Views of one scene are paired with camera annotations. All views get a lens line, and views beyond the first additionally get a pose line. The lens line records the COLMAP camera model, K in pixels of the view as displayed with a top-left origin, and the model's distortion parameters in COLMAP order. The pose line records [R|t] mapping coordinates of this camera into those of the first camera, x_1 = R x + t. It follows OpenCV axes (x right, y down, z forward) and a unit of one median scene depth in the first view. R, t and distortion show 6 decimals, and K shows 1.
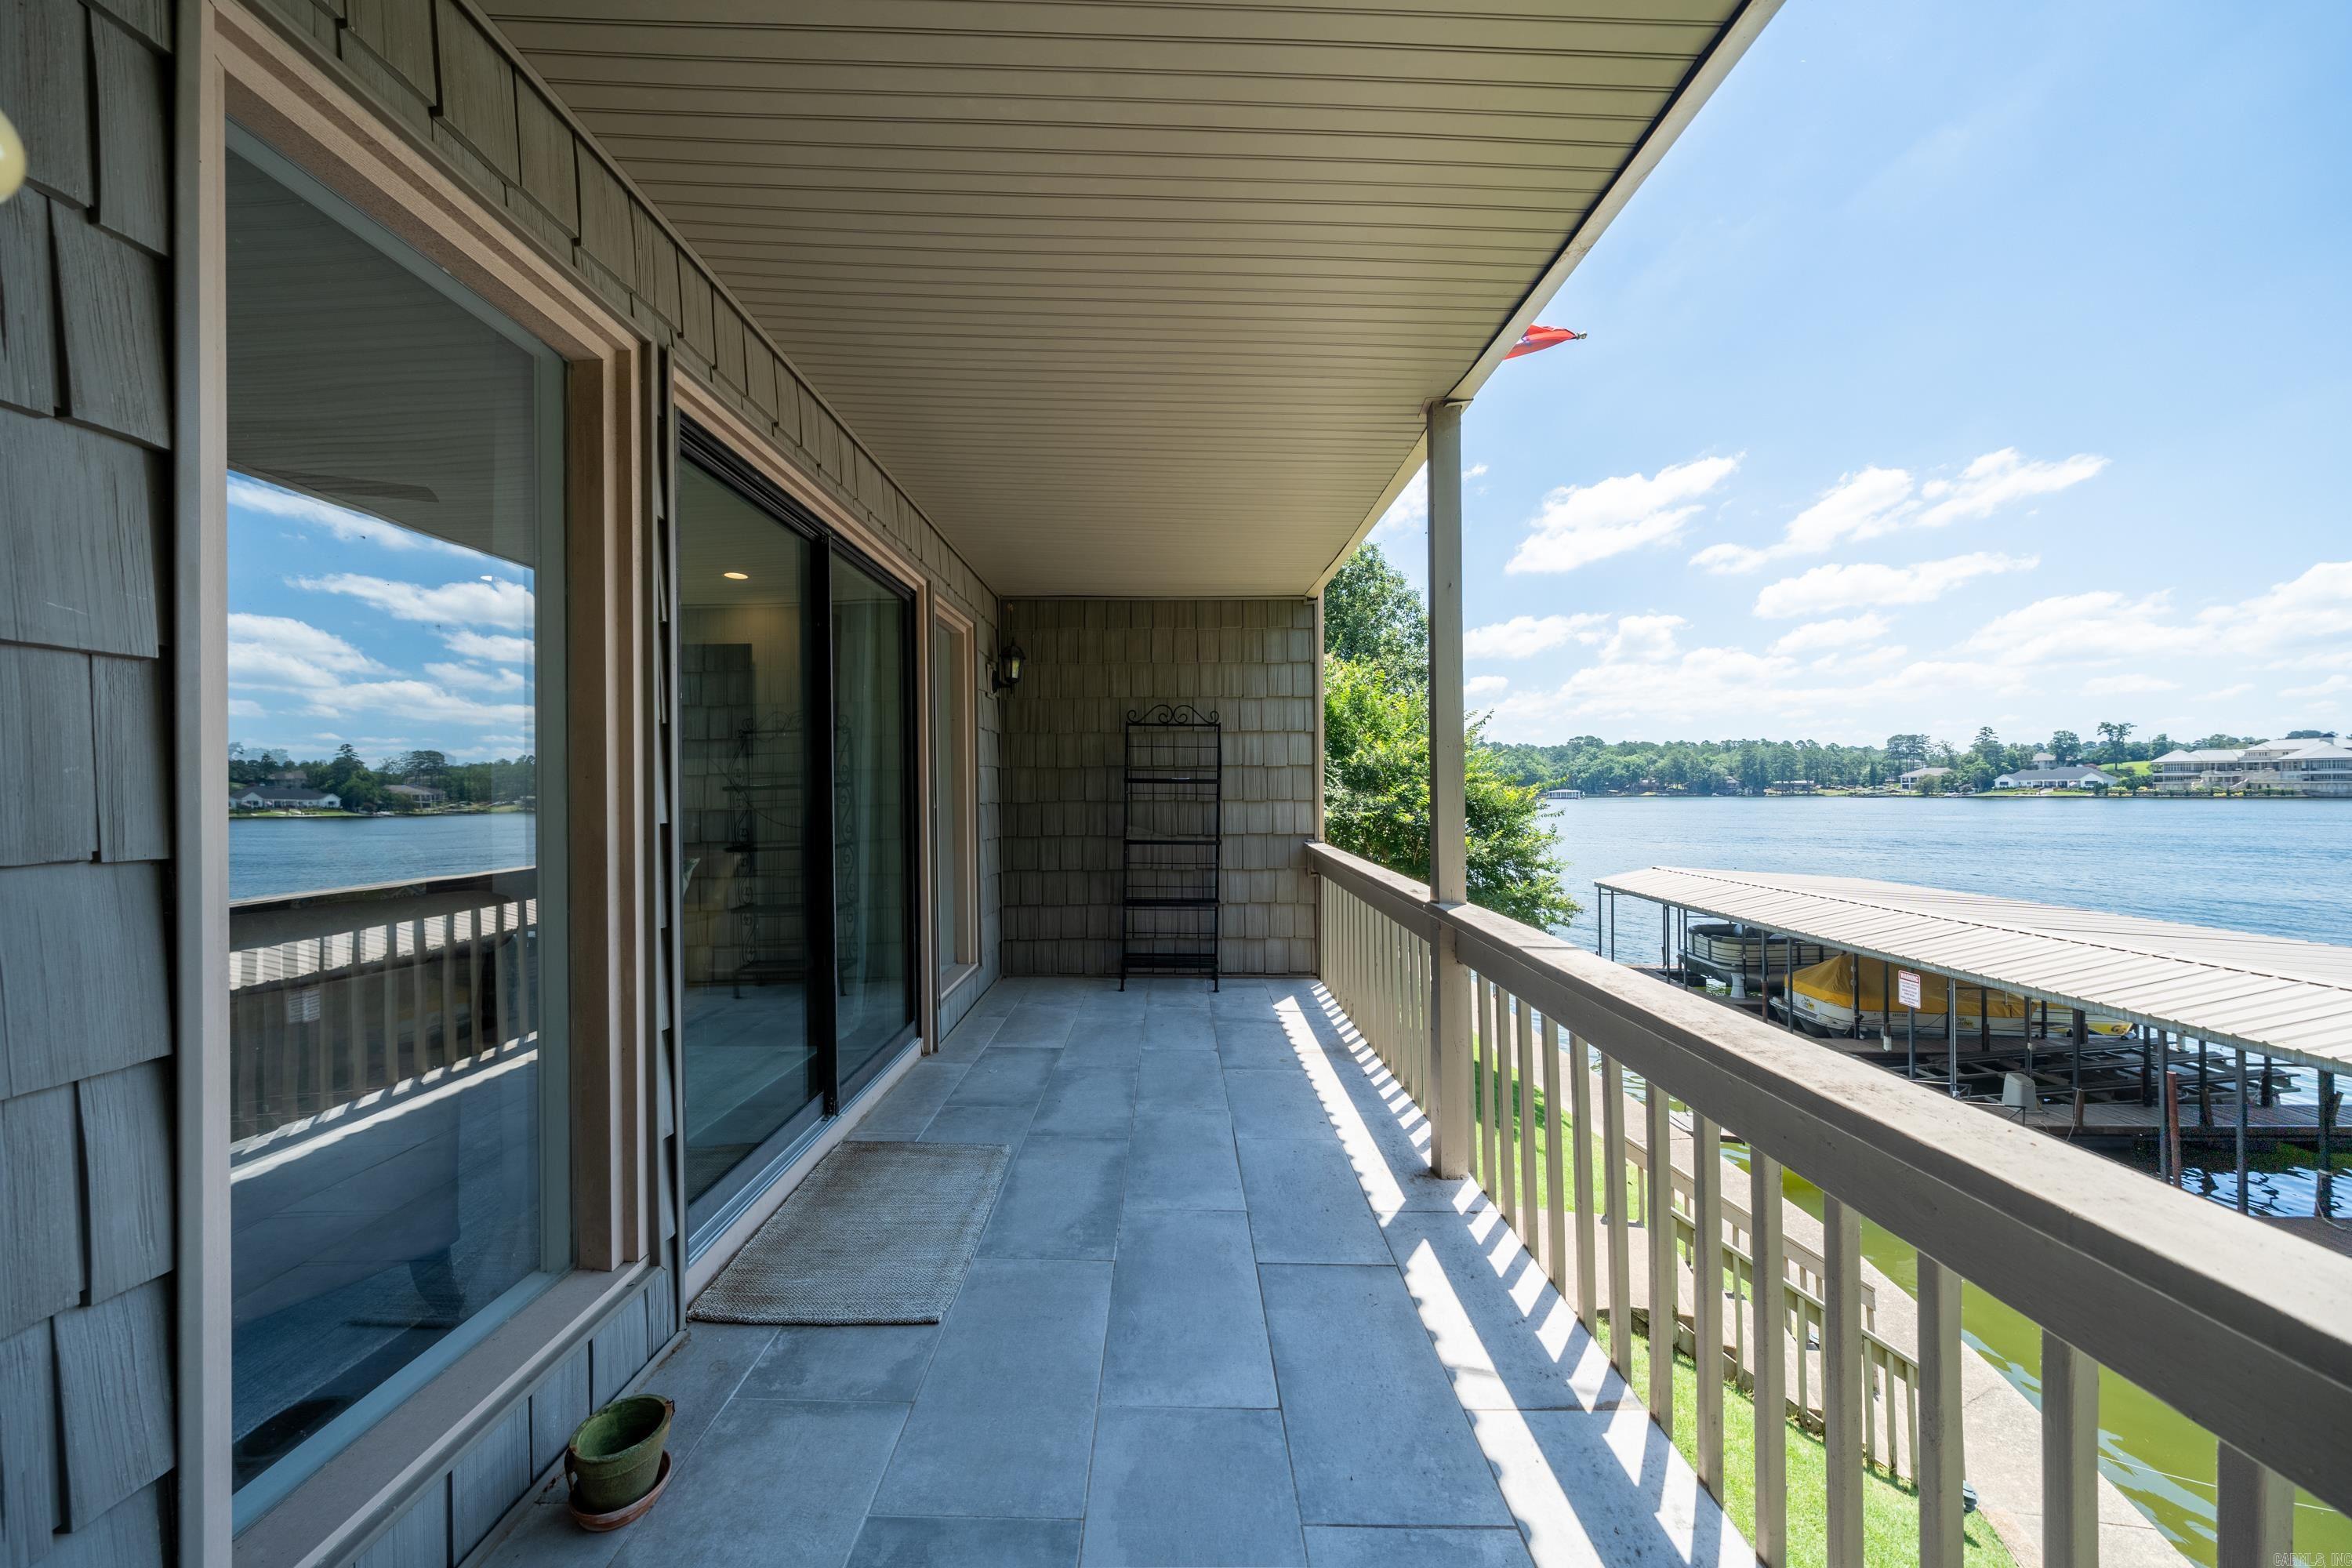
lens RADIAL K [[803.0, 0, 1161.1], [0, 803.0, 792.6], [0, 0, 1]] dist [-0.012751, -0.000055]
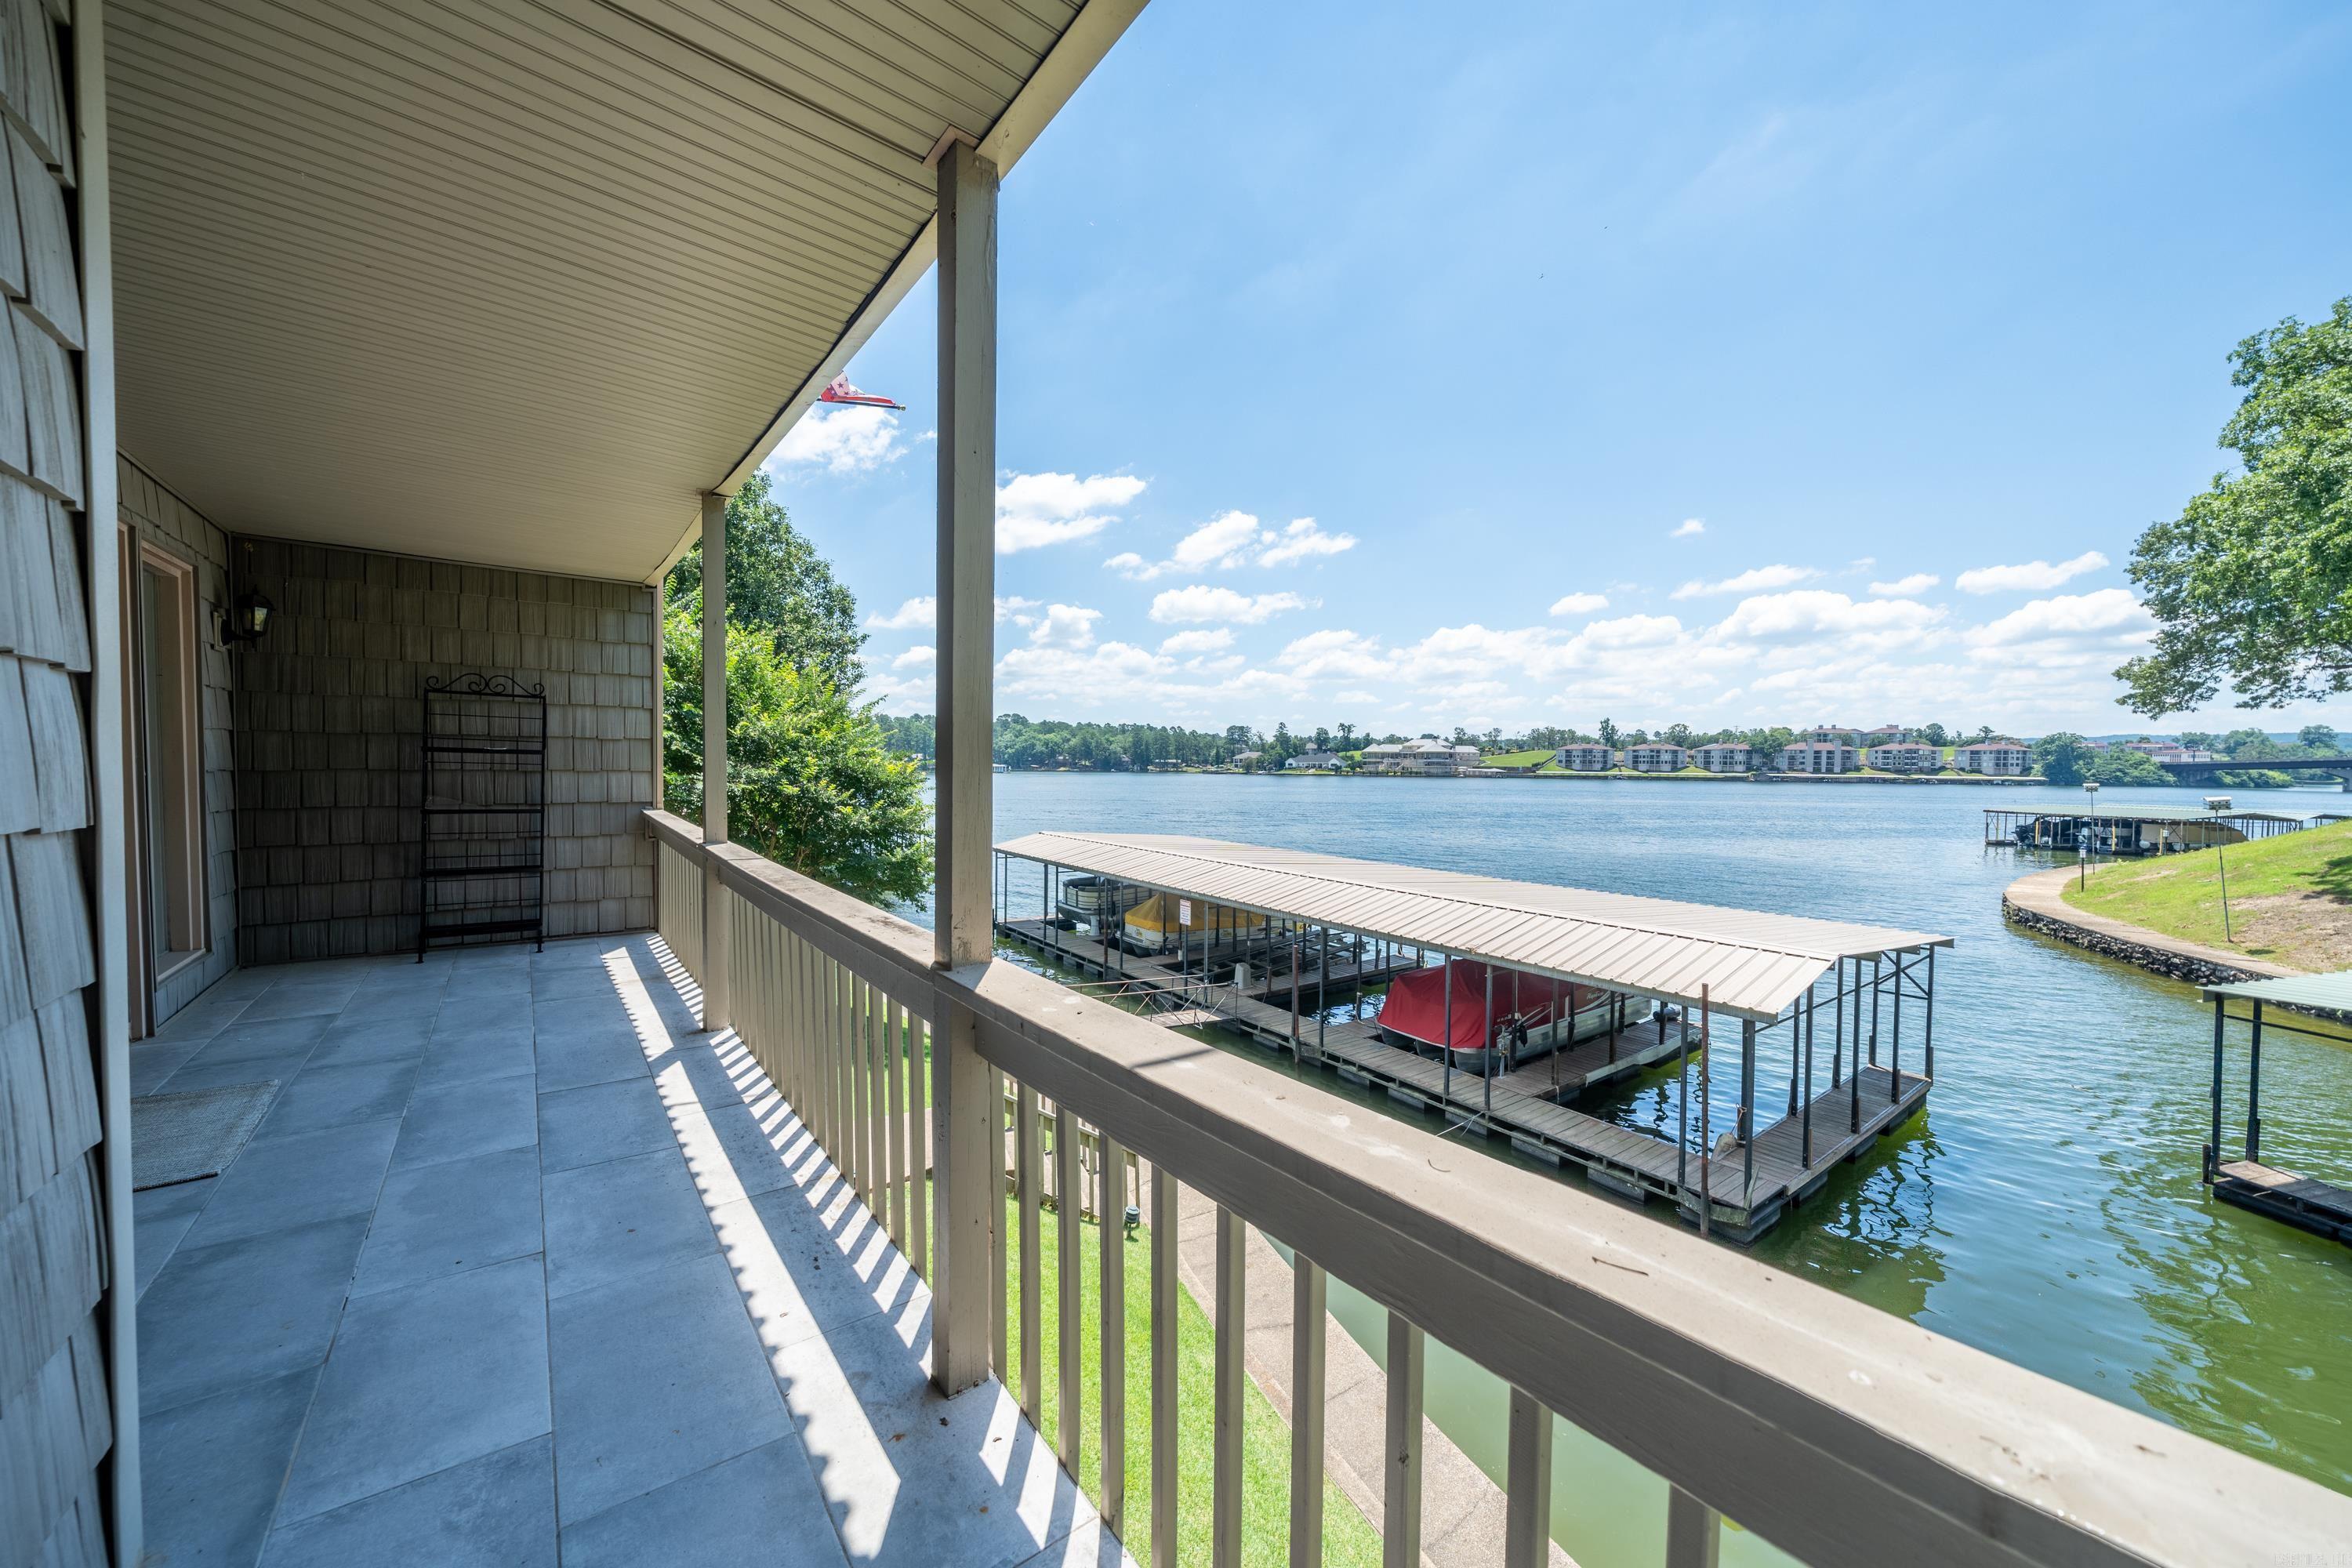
lens RADIAL K [[846.7, 0, 1179.2], [0, 846.7, 787.9], [0, 0, 1]] dist [-0.005312, 0.000174]
pose [[0.780629, -0.002611, 0.624990, 0.029277], [-0.014035, 0.999666, 0.021706, -0.002681], [-0.624837, -0.025716, 0.780331, -0.345171]]
